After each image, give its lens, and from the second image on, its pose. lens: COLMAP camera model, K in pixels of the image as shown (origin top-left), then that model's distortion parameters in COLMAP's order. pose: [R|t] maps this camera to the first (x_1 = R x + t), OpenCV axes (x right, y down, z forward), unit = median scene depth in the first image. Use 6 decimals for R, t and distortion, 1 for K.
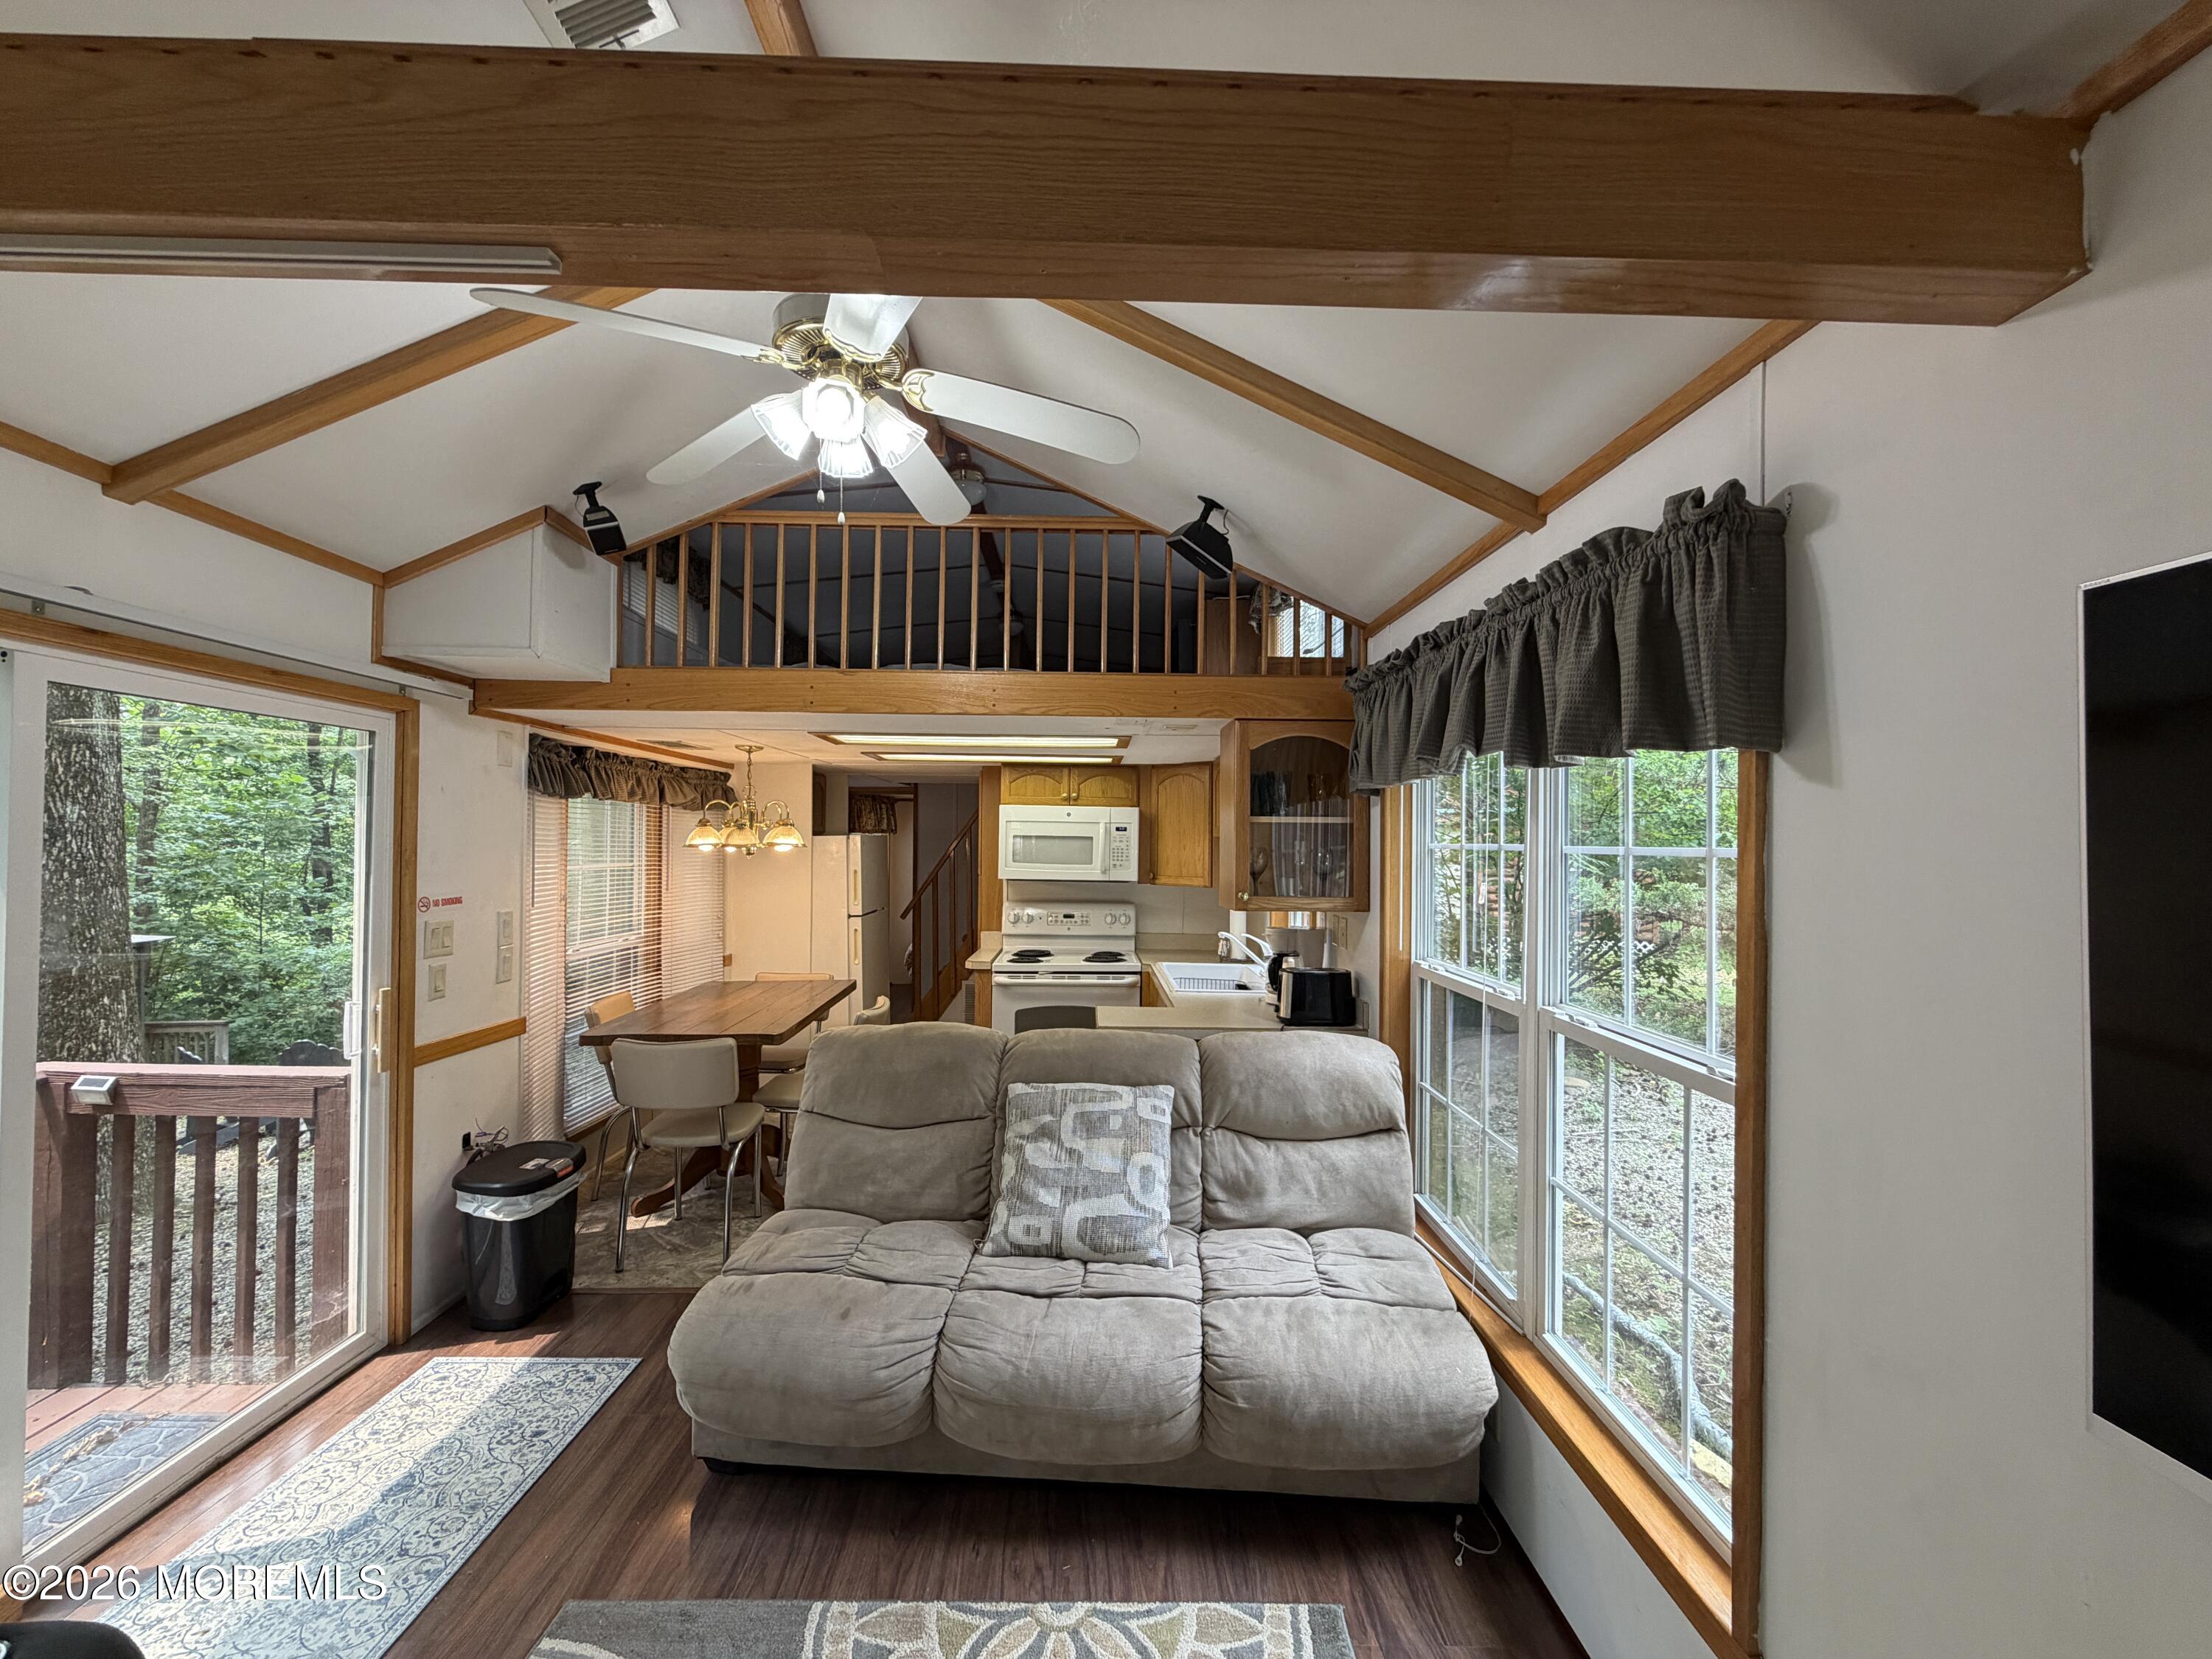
lens RADIAL K [[884.7, 0, 1107.6], [0, 884.7, 828.2], [0, 0, 1]] dist [-0.008061, -0.000105]
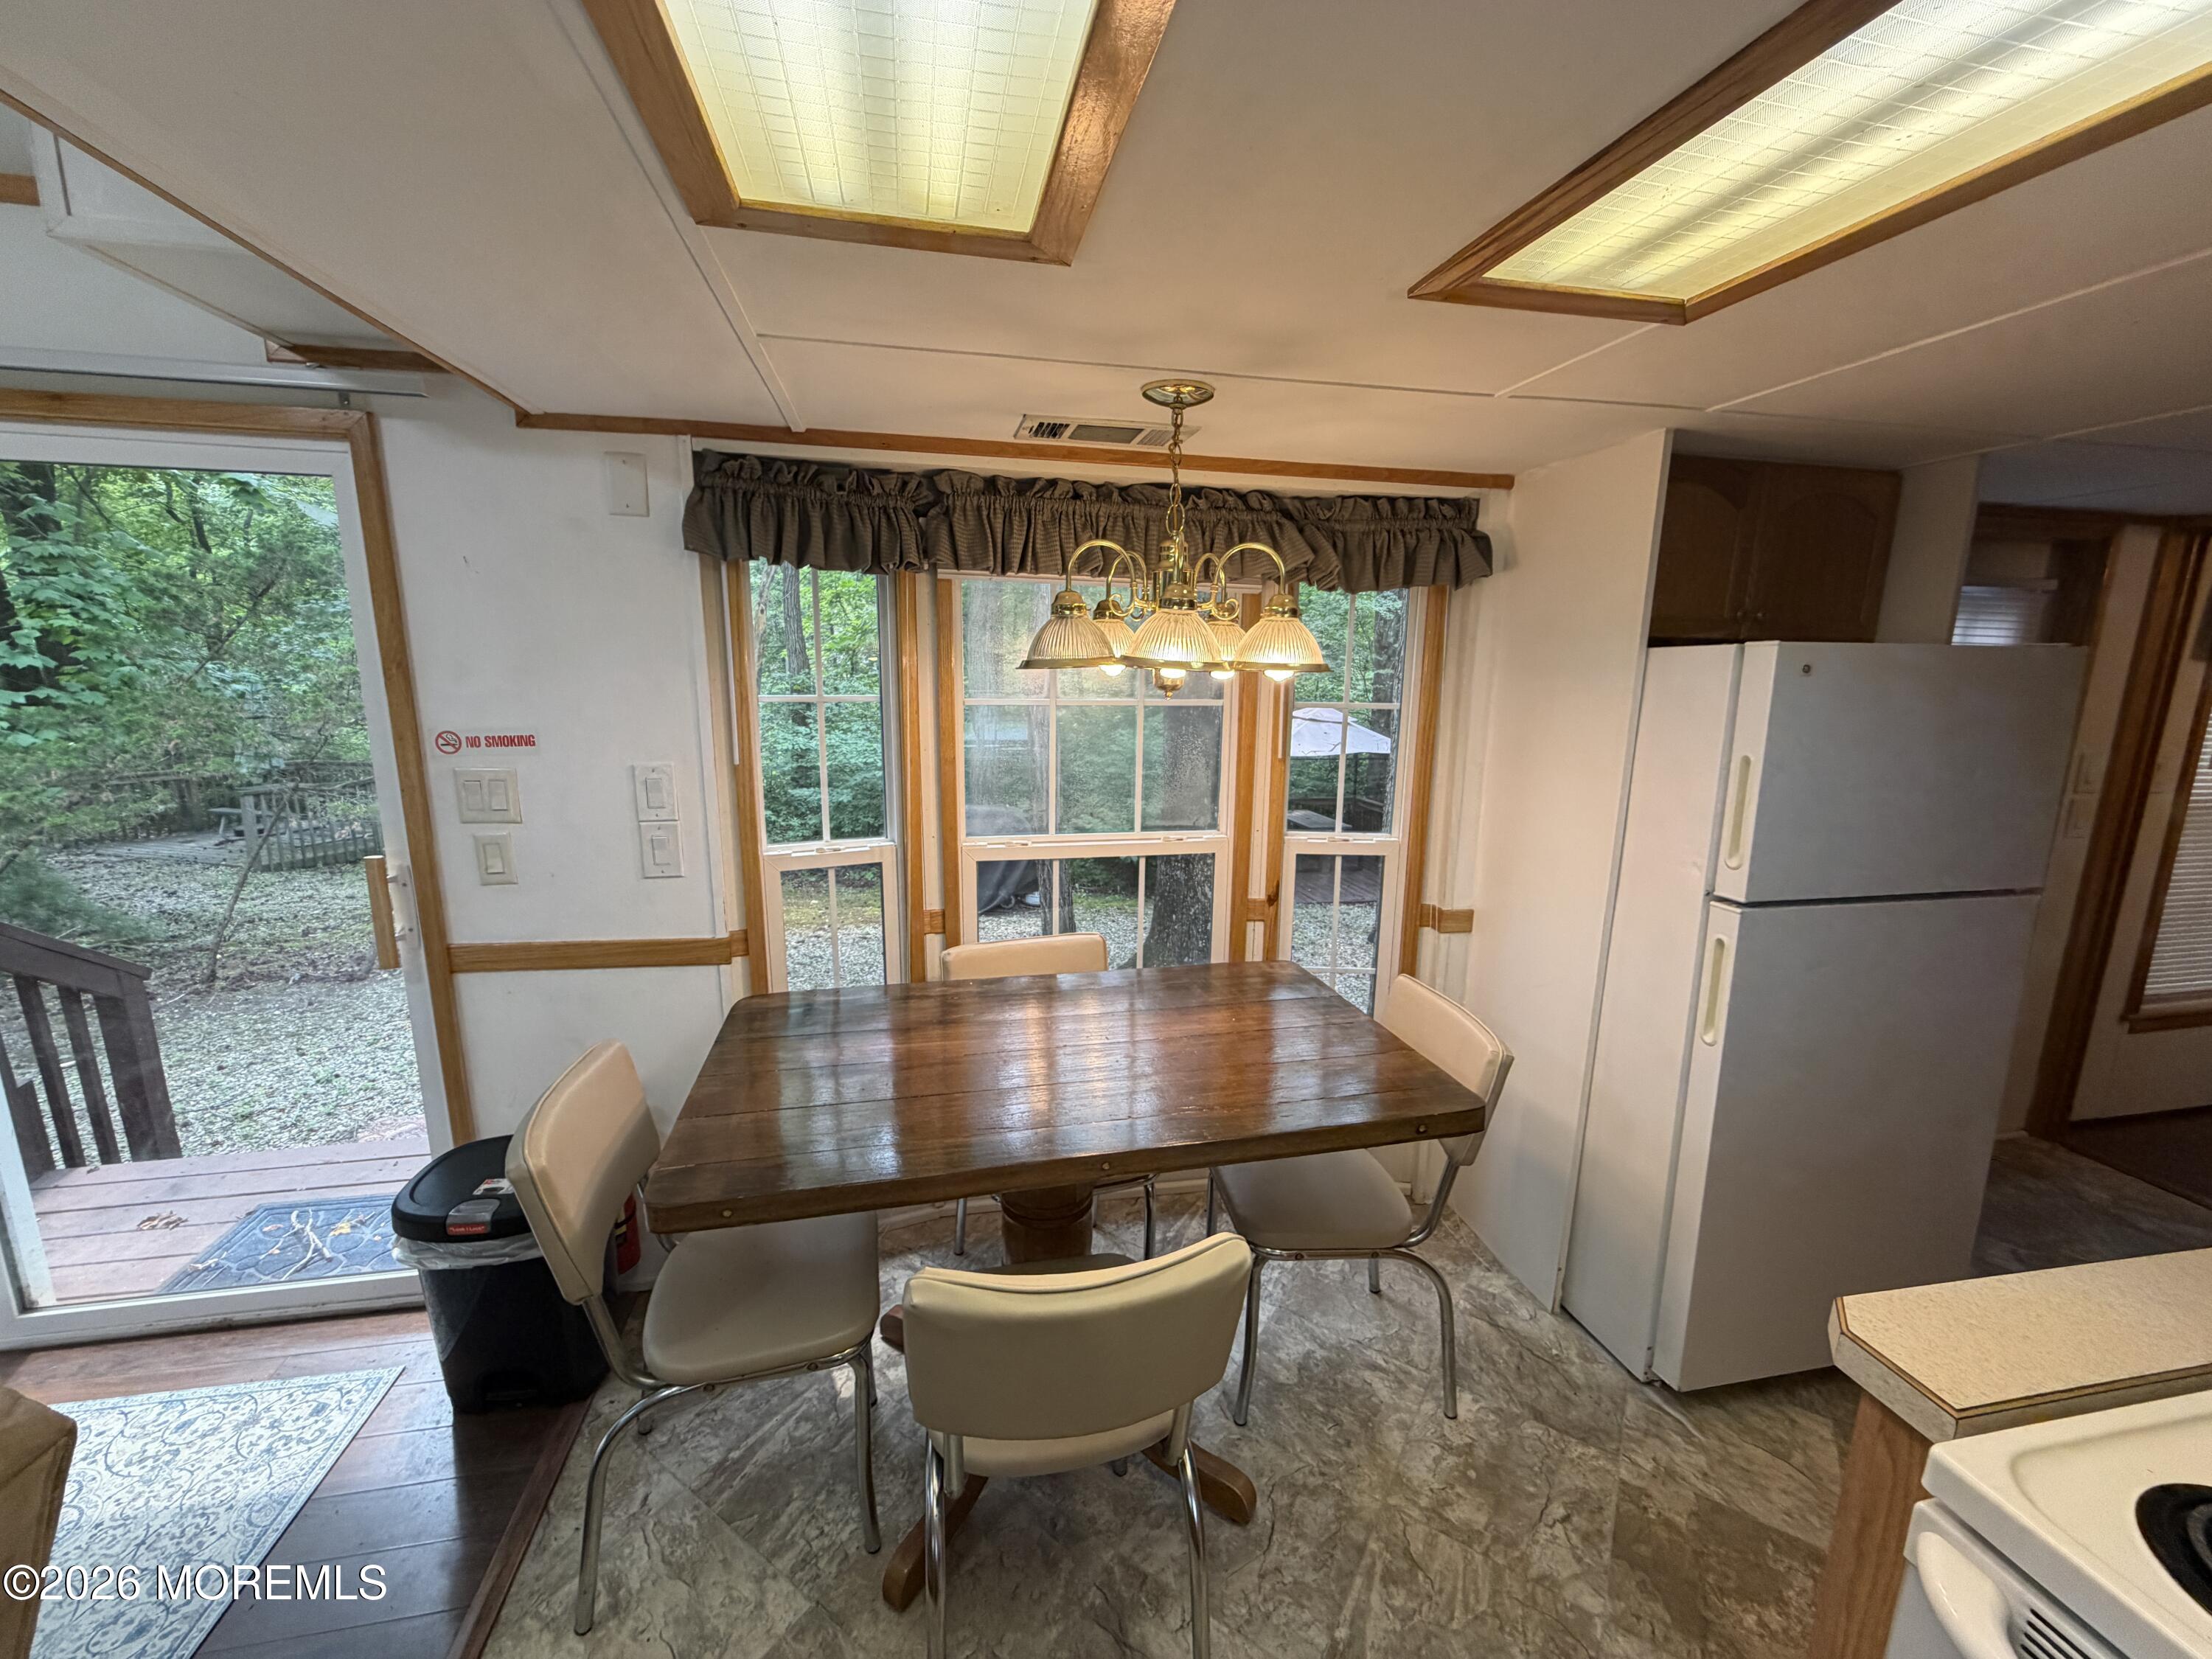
lens RADIAL K [[884.7, 0, 1101.2], [0, 884.7, 826.1], [0, 0, 1]] dist [-0.008061, -0.000105]
pose [[0.177857, 0.174618, -0.968440, -0.036824], [-0.001116, 0.984165, 0.177249, 0.029469], [0.984056, -0.030444, 0.175236, 1.293259]]
